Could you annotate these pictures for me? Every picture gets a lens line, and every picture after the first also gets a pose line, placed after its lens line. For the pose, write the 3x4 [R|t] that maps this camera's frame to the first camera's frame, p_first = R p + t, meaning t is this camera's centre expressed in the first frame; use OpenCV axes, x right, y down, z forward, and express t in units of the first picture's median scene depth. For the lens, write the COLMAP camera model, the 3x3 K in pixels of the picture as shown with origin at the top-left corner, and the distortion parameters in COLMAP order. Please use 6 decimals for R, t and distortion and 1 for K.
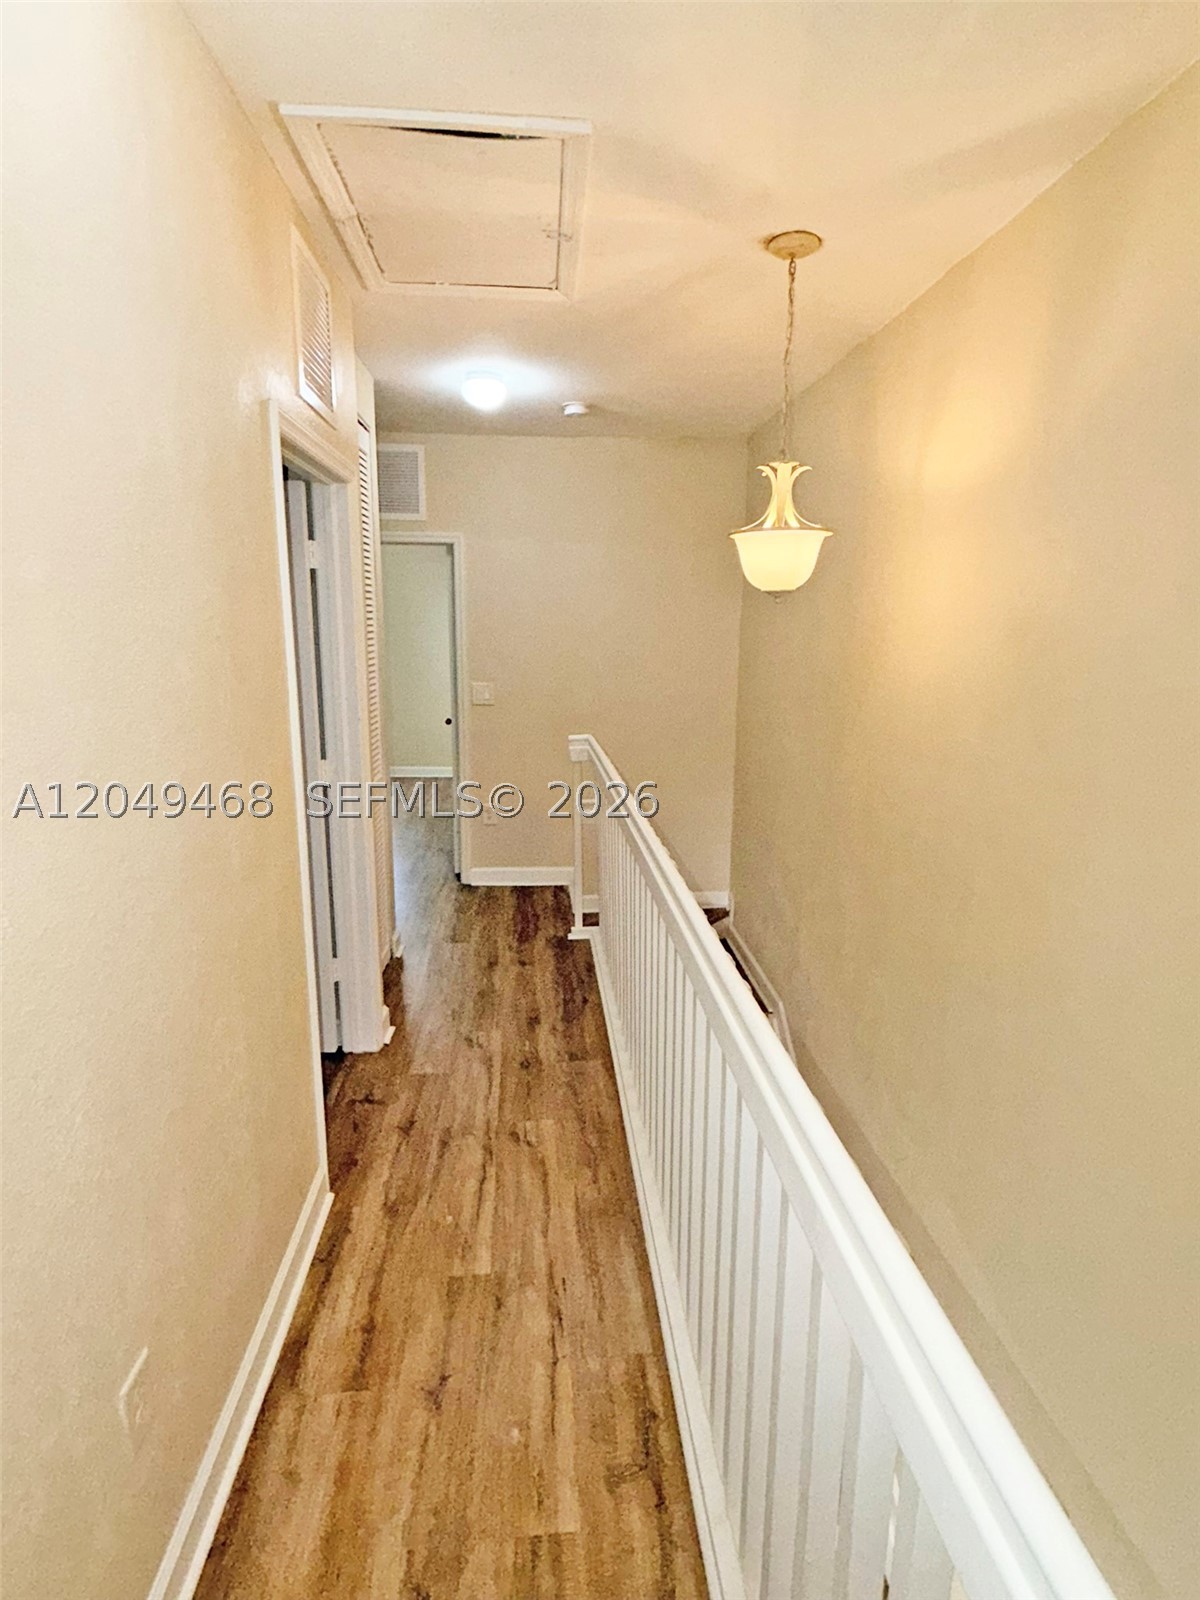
lens RADIAL K [[845.2, 0, 600.0], [0, 845.2, 800.0], [0, 0, 1]] dist [0.001063, 0.000114]
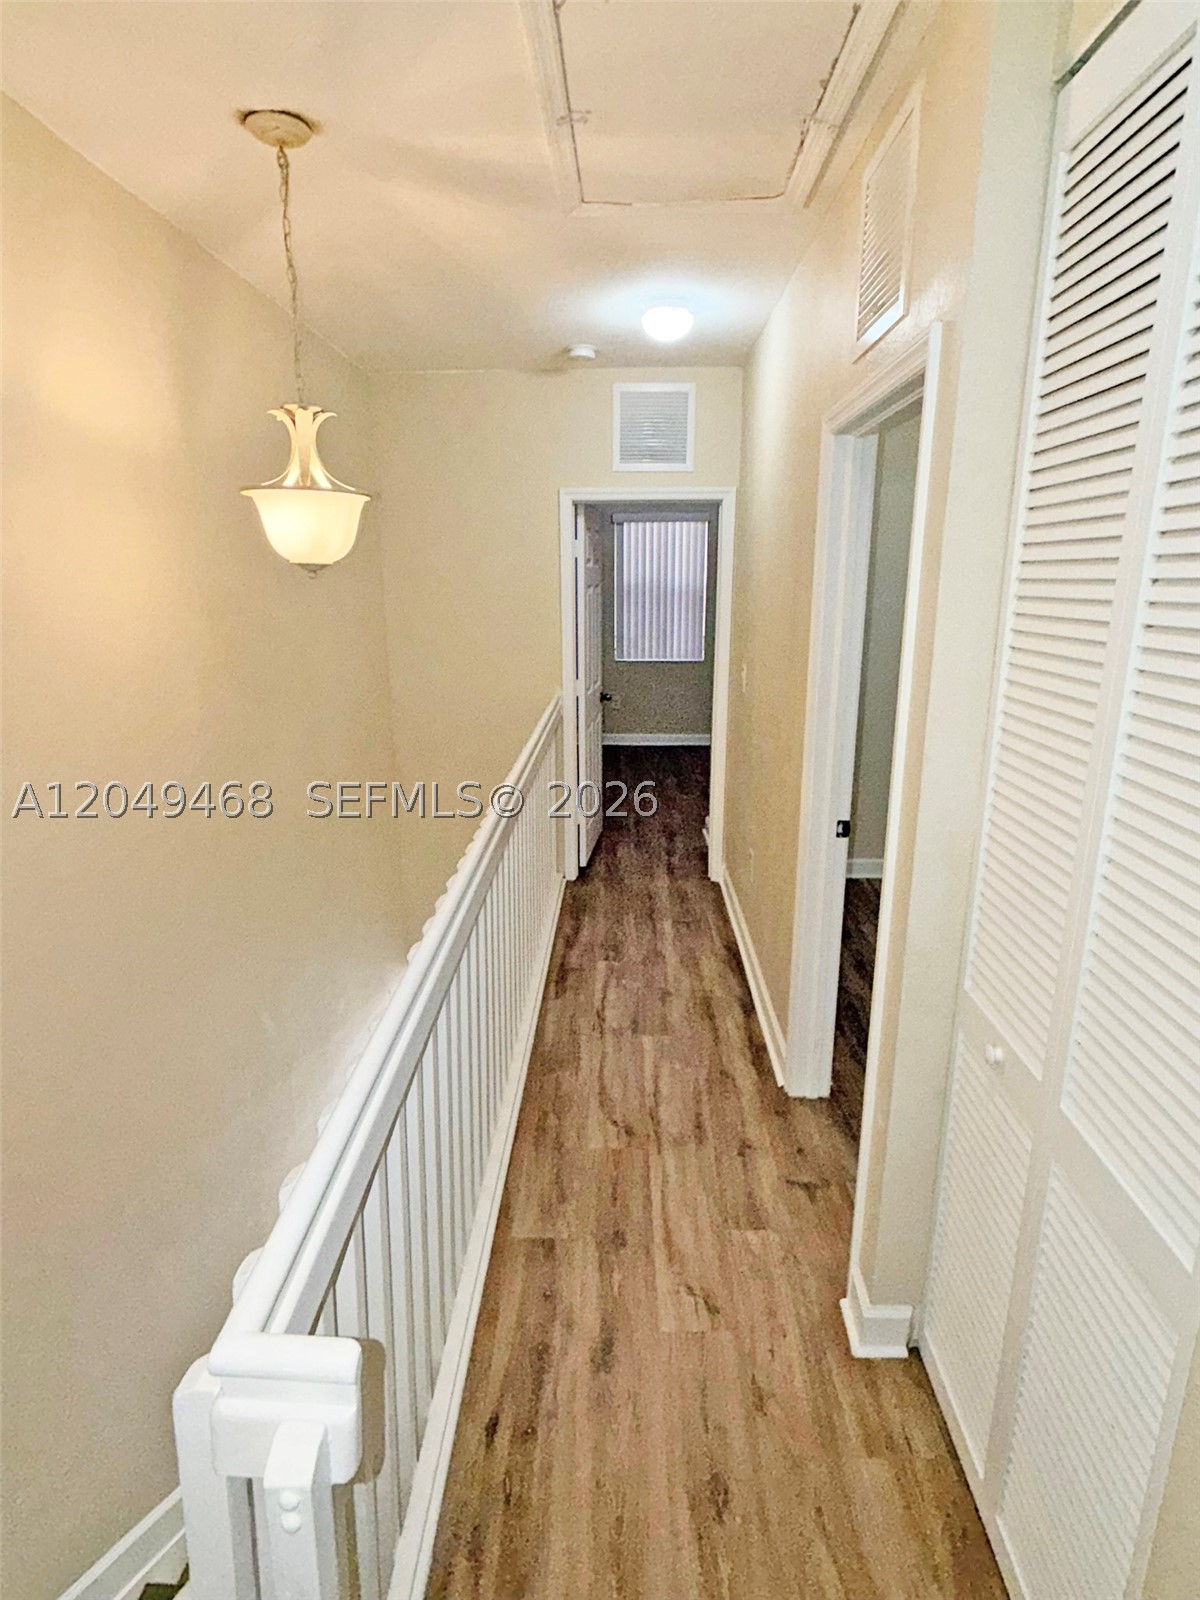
lens RADIAL K [[845.2, 0, 600.0], [0, 845.2, 800.0], [0, 0, 1]] dist [0.001063, 0.000114]
pose [[-0.994091, -0.035477, 0.102590, -0.169667], [0.014667, 0.892520, 0.450769, -0.425304], [-0.107555, 0.449610, -0.886726, 1.874381]]
